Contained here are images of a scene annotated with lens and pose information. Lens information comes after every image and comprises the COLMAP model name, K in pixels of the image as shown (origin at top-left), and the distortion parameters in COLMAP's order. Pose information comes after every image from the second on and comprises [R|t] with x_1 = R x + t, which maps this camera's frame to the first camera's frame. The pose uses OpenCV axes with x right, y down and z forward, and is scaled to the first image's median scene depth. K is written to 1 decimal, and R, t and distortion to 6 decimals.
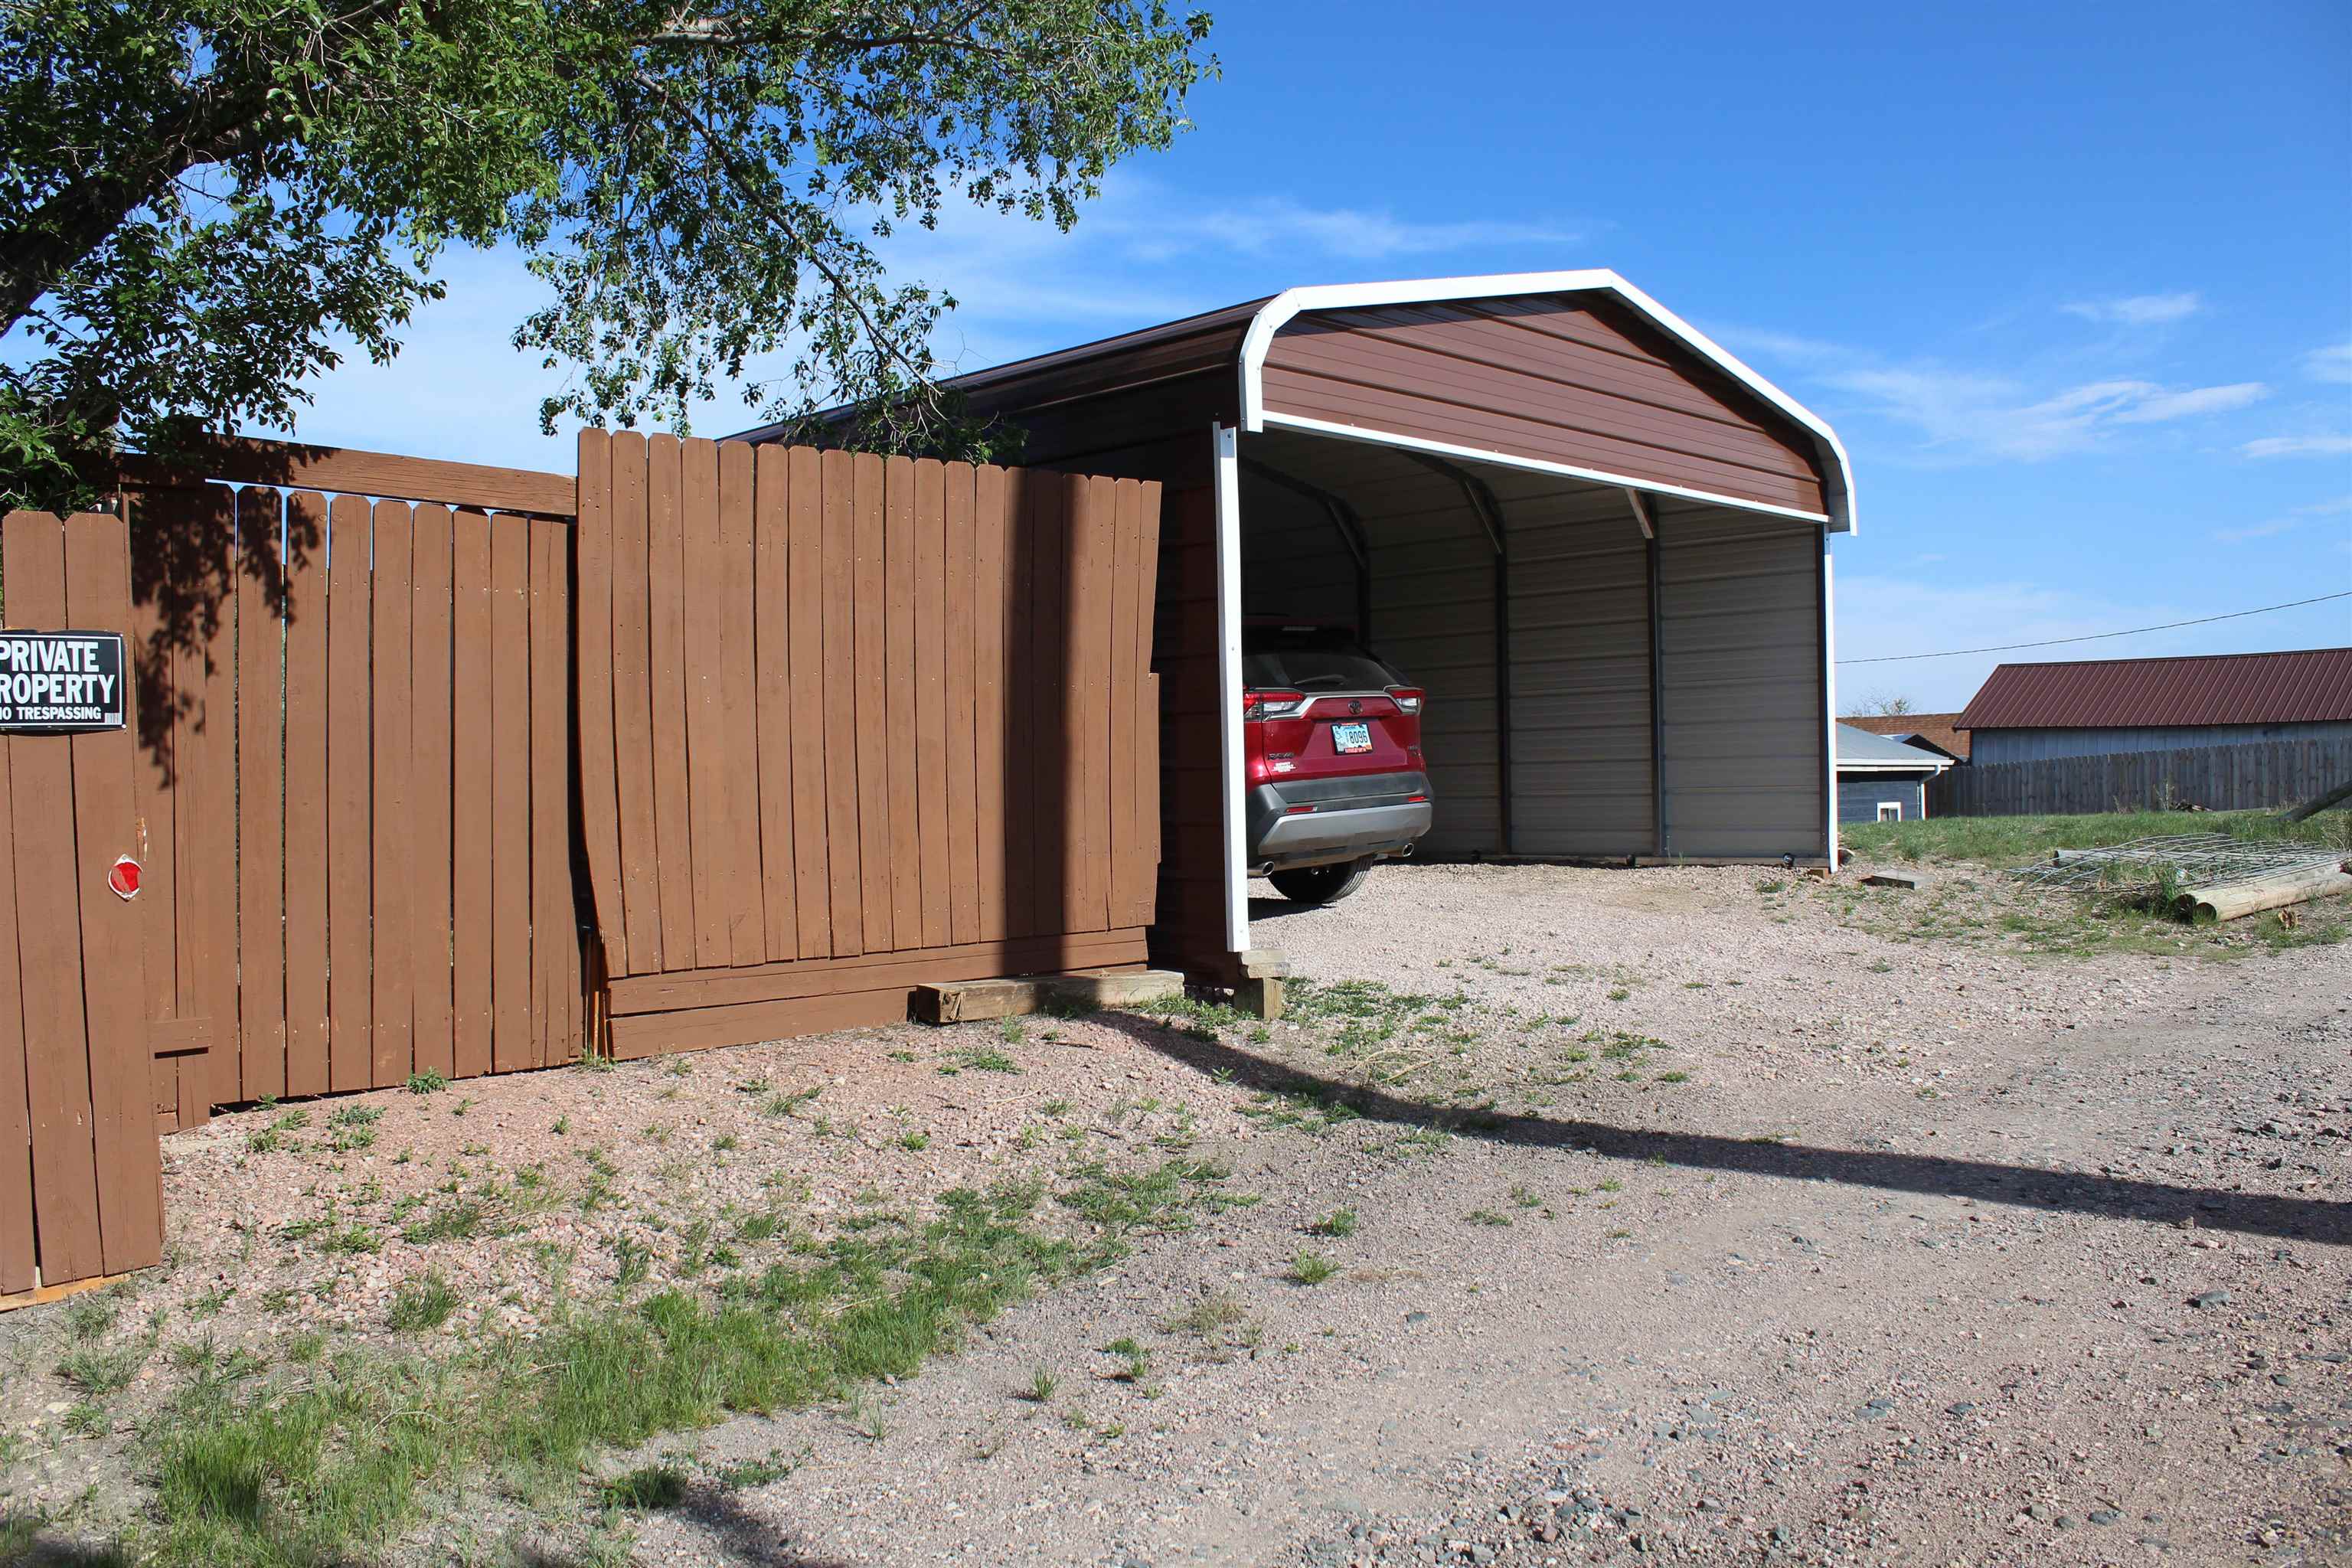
lens RADIAL K [[1932.6, 0, 1178.9], [0, 1932.6, 750.0], [0, 0, 1]] dist [-0.046492, 0.003273]
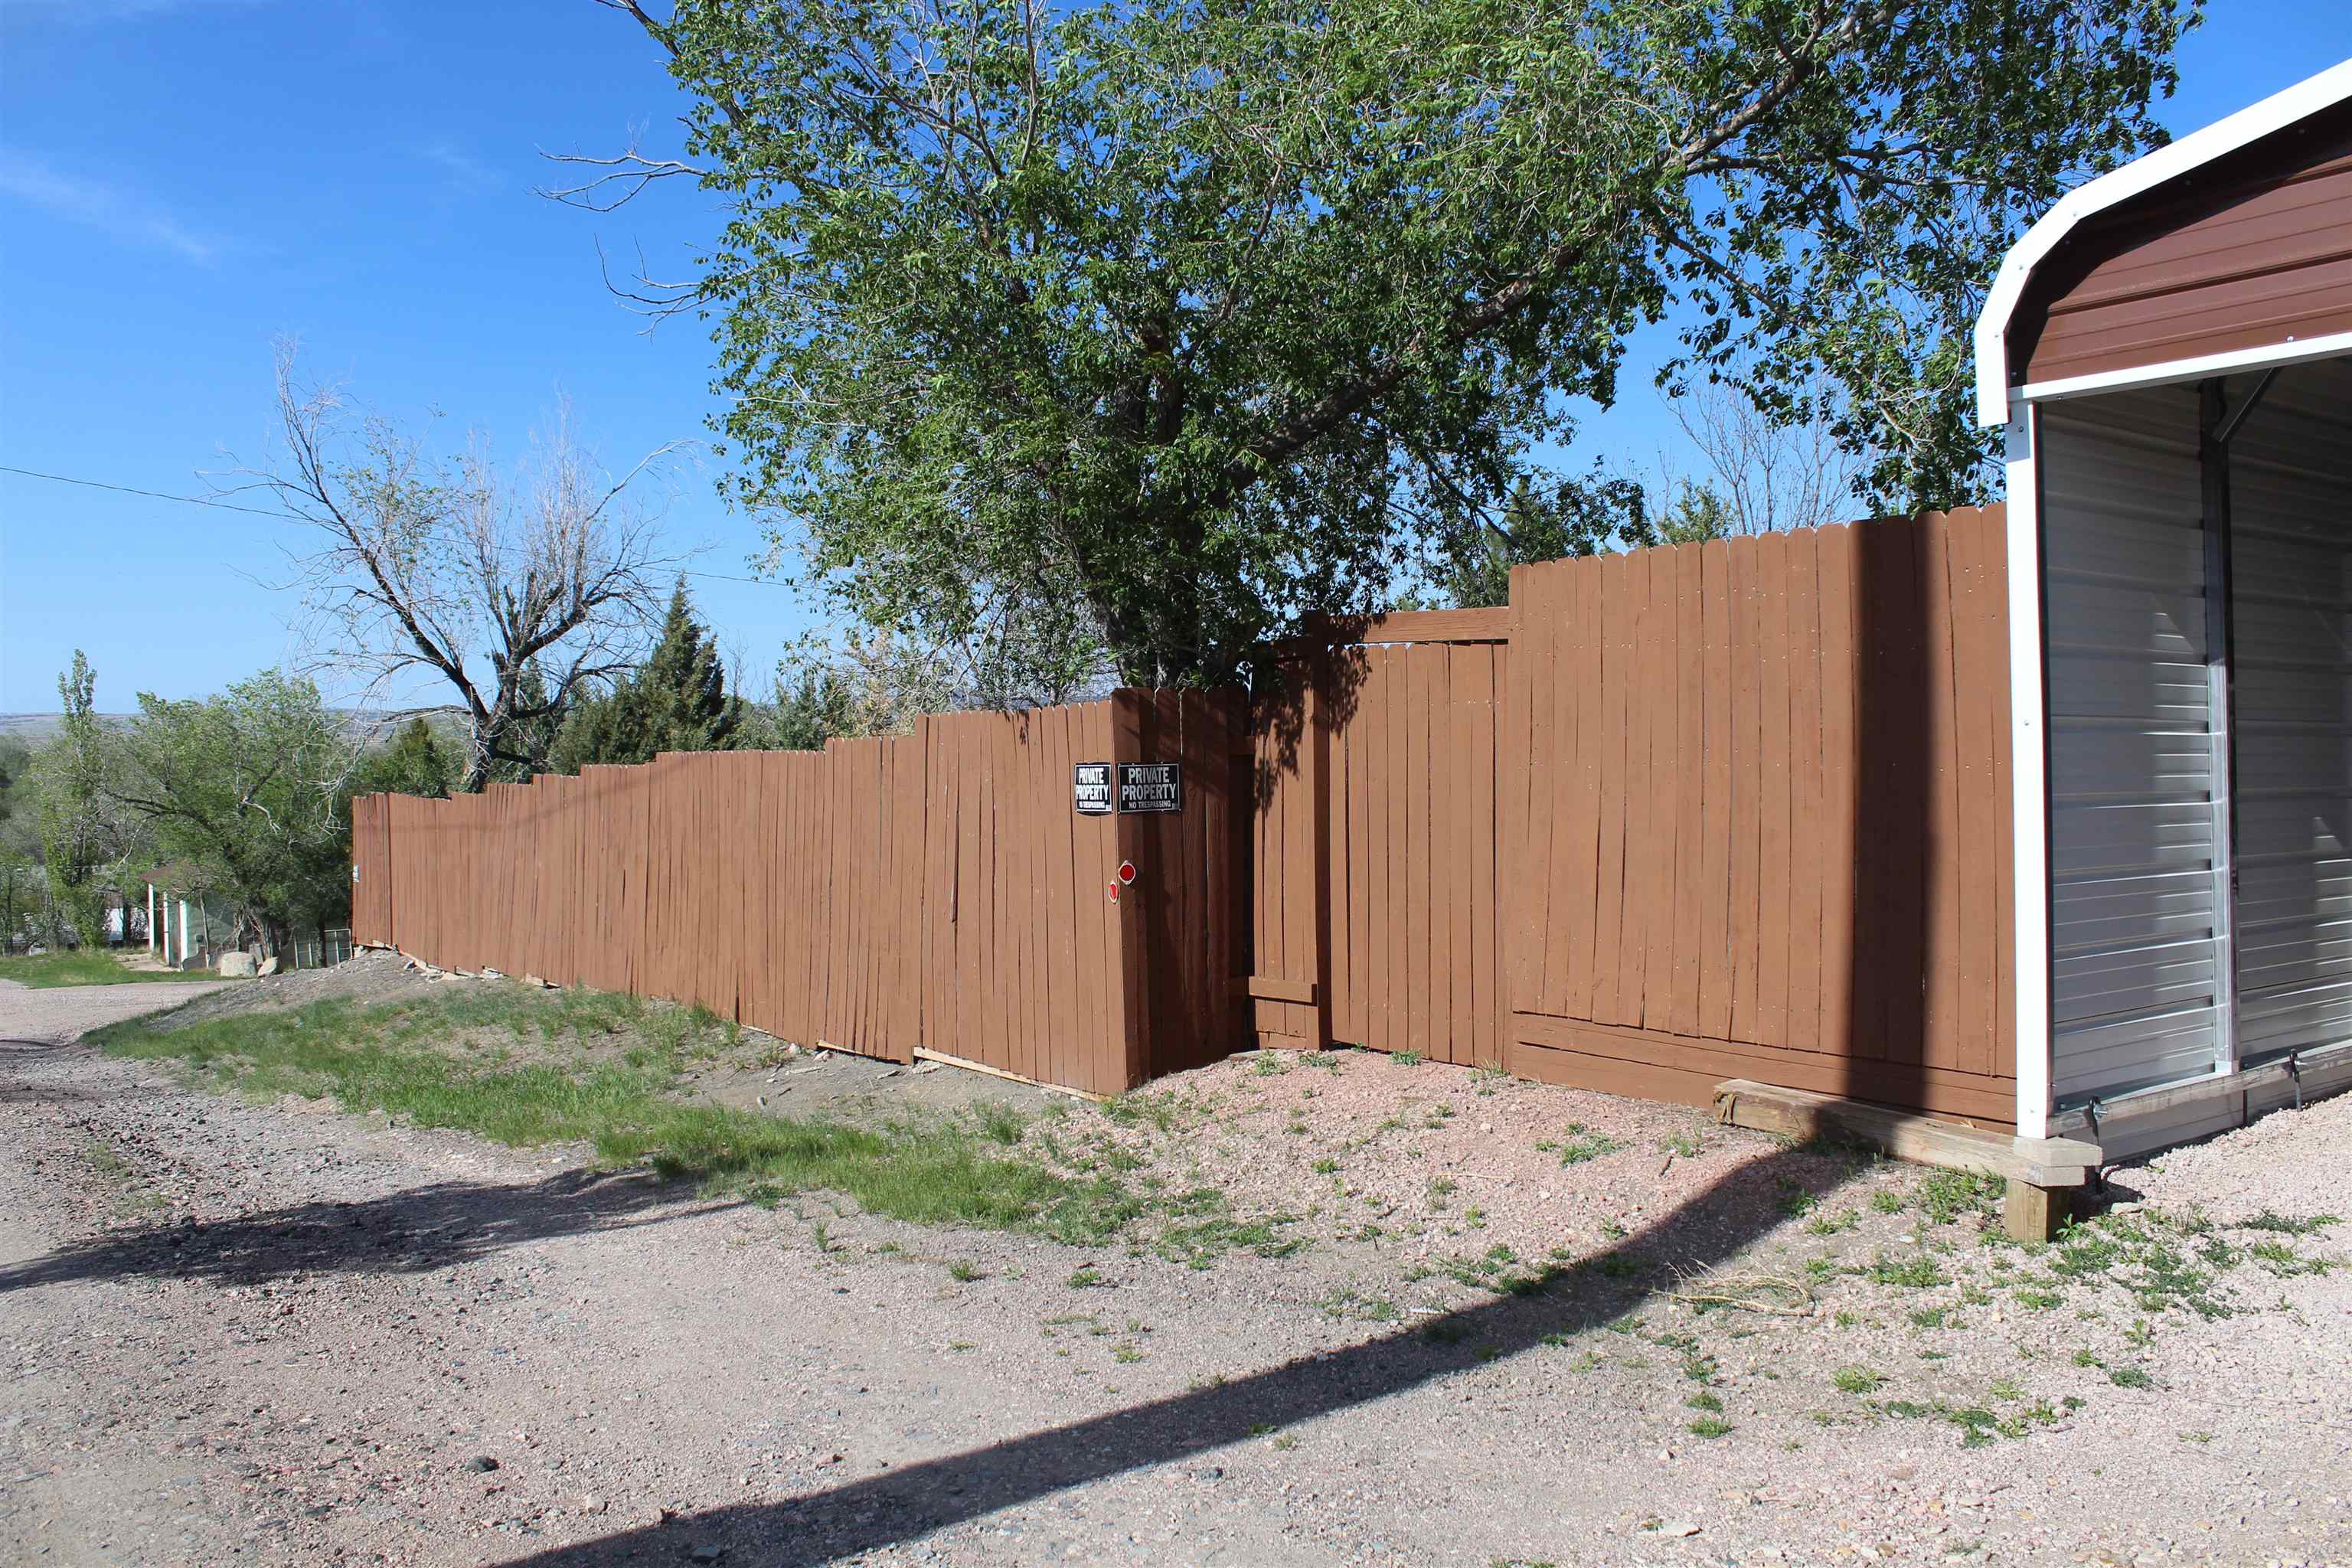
lens RADIAL K [[1932.6, 0, 1178.9], [0, 1932.6, 750.0], [0, 0, 1]] dist [-0.046492, 0.003273]
pose [[-0.140027, 0.012824, -0.990065, 0.890874], [0.017131, 0.999798, 0.010527, -0.061885], [0.989999, -0.015487, -0.140218, 0.887793]]
